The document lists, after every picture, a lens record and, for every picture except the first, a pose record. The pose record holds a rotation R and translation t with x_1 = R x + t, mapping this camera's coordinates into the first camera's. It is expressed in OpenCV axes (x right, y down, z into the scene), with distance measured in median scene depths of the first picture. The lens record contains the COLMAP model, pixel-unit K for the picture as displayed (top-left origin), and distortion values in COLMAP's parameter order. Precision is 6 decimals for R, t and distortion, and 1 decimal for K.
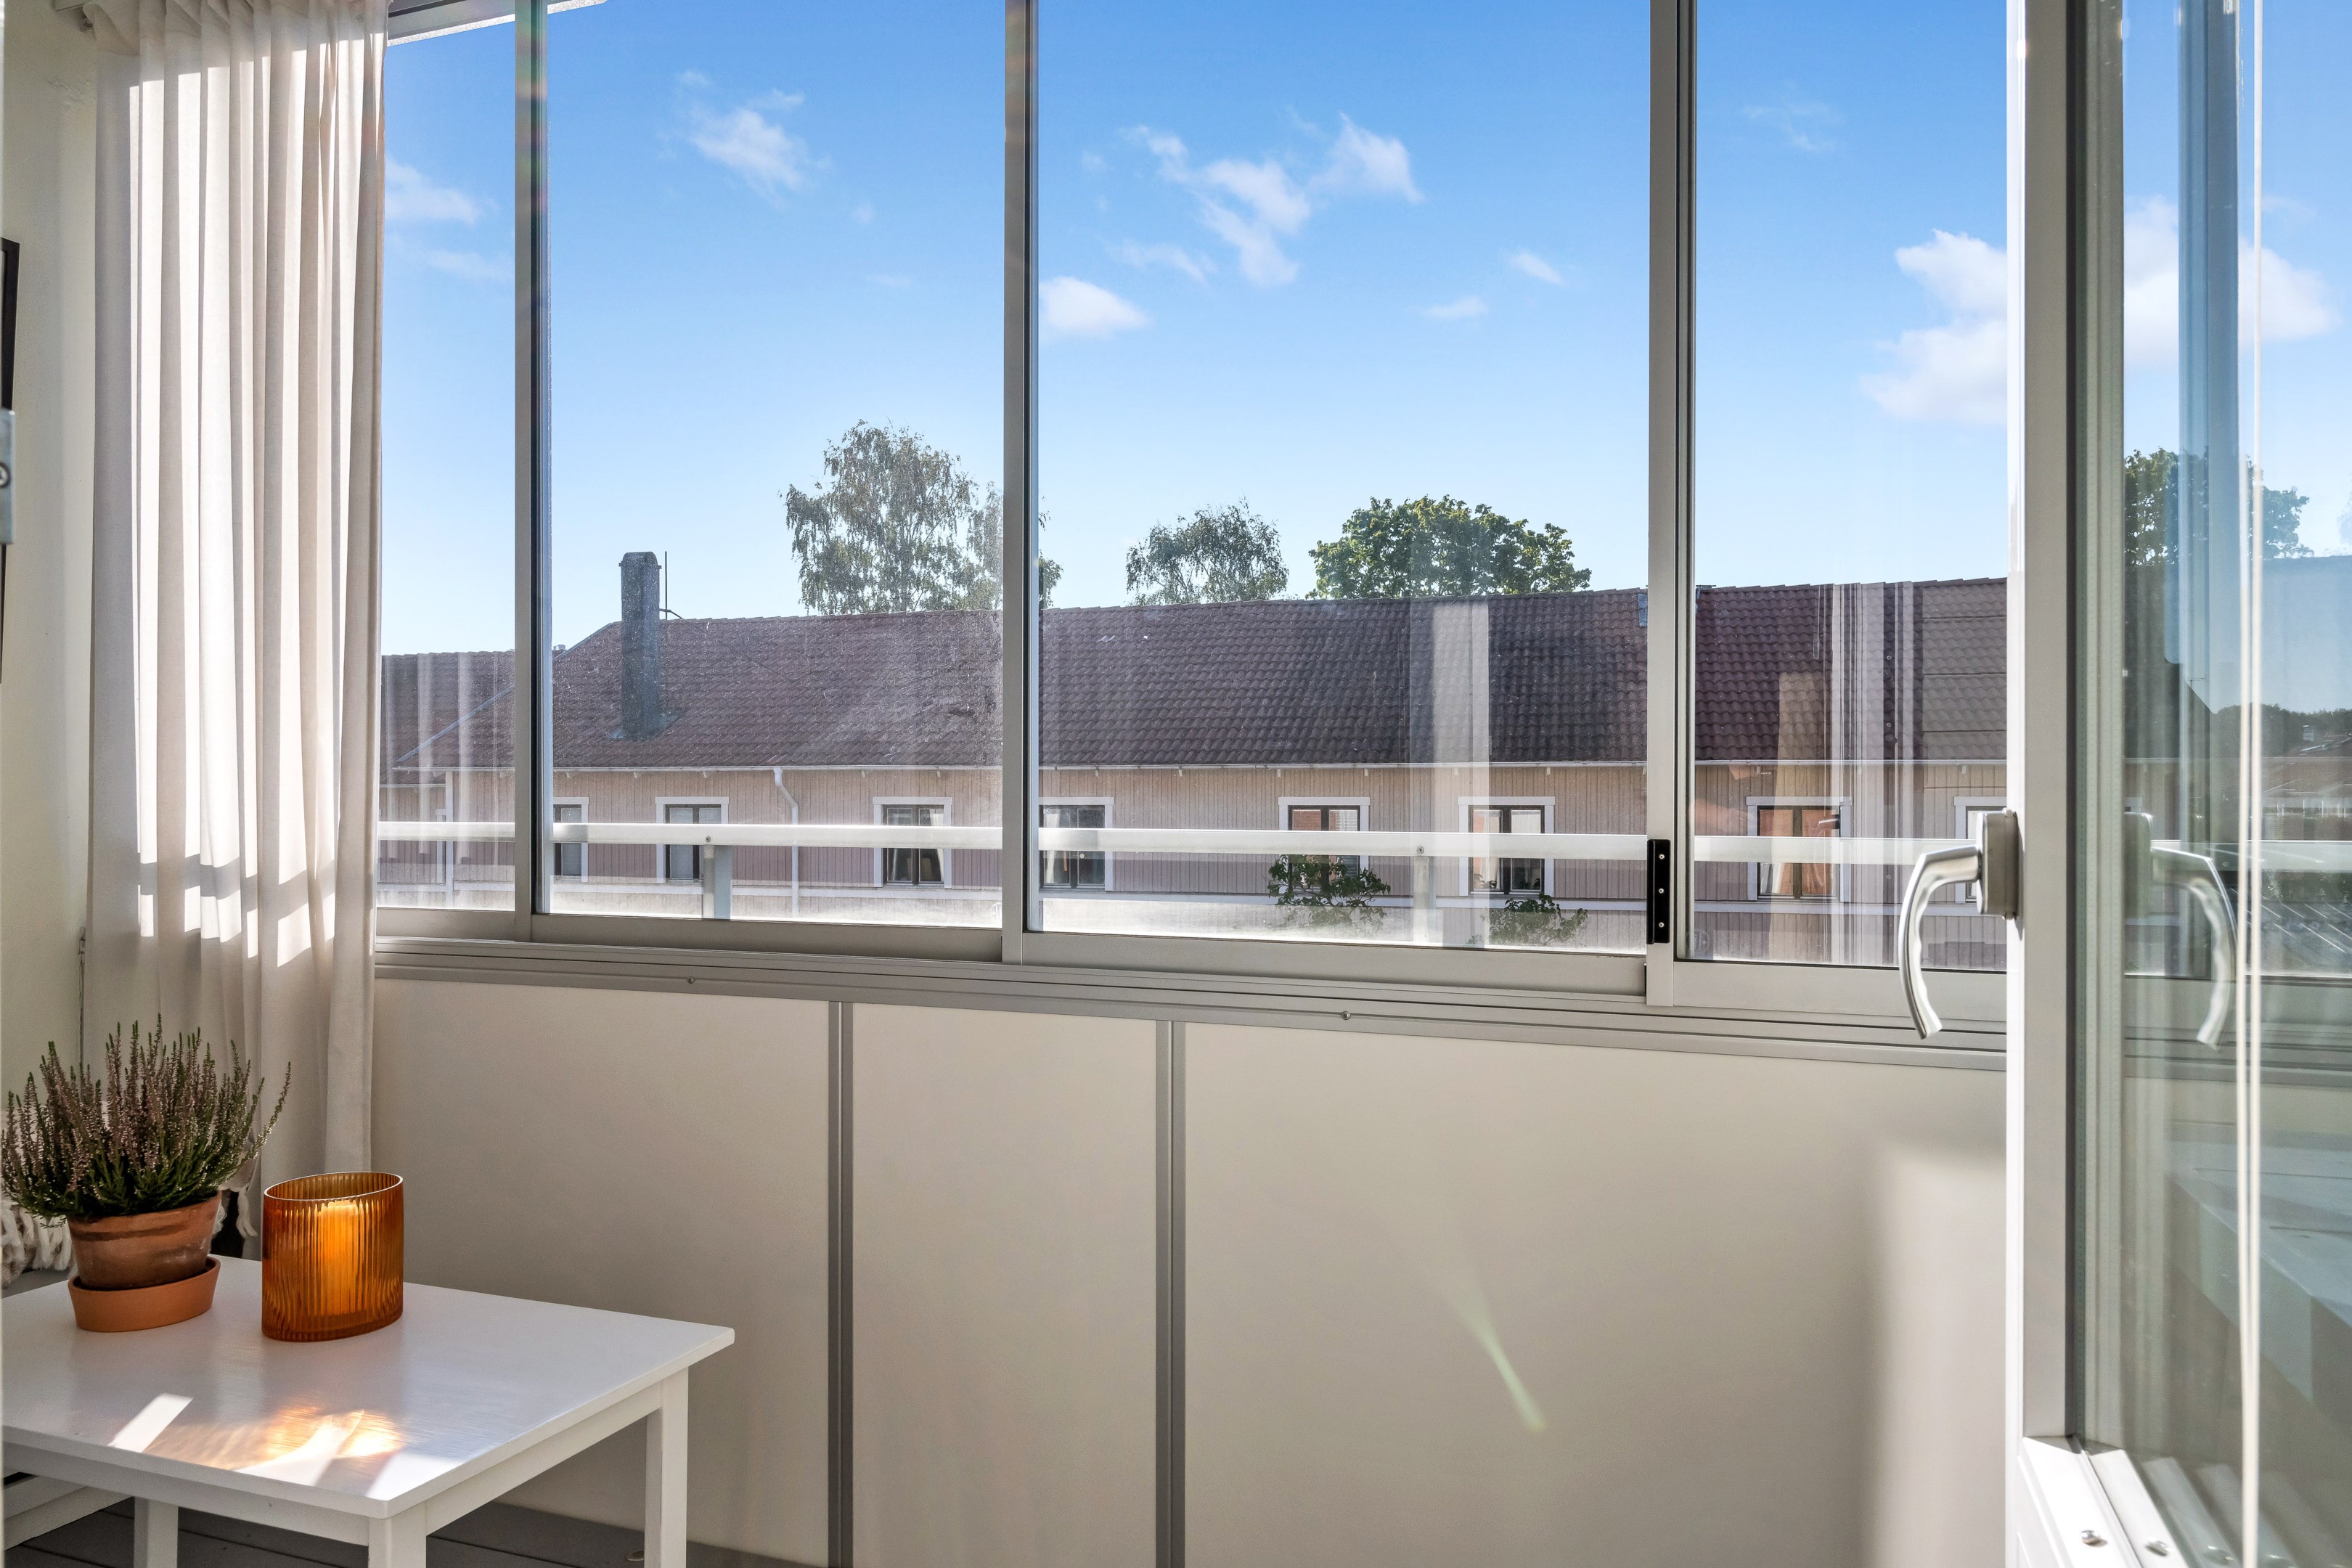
lens RADIAL K [[1597.6, 0, 1168.4], [0, 1597.6, 804.3], [0, 0, 1]] dist [0.001804, 0.002707]
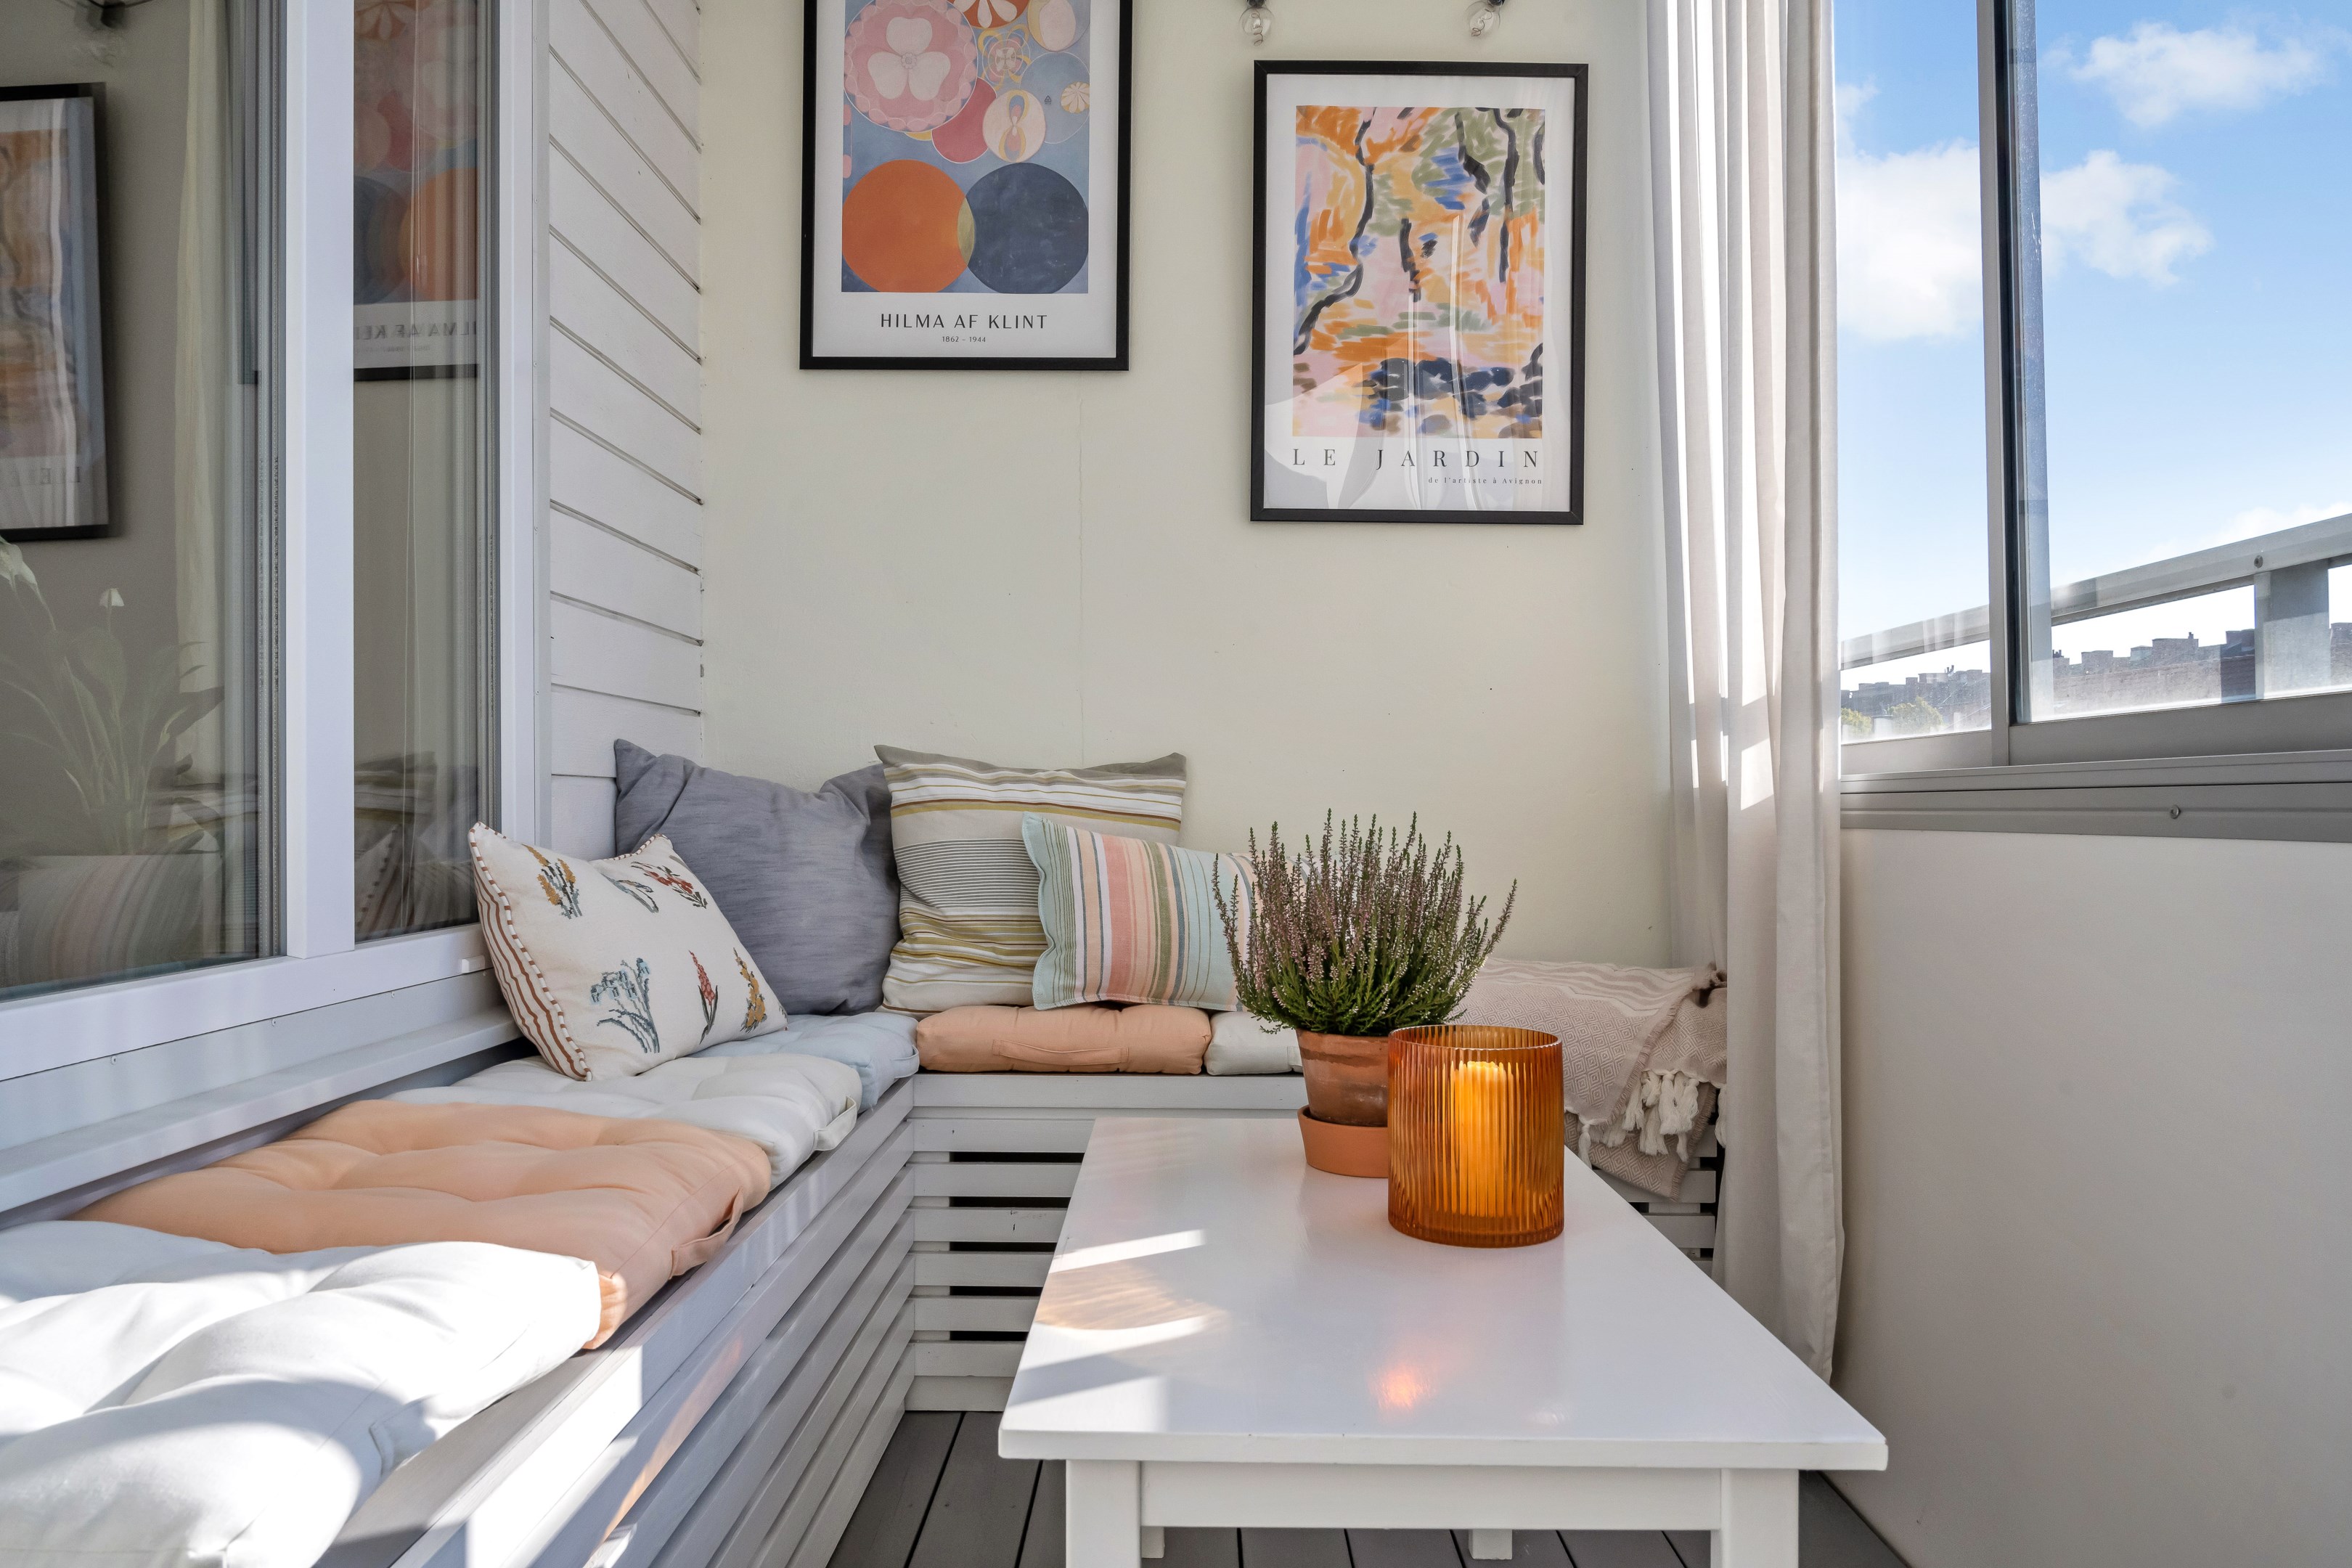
lens RADIAL K [[1597.6, 0, 1168.4], [0, 1597.6, 804.3], [0, 0, 1]] dist [0.001804, 0.002707]
pose [[0.343917, -0.003271, -0.938994, 0.089328], [-0.000067, 0.999994, -0.003508, 0.108809], [0.939000, 0.001269, 0.343914, 0.496604]]
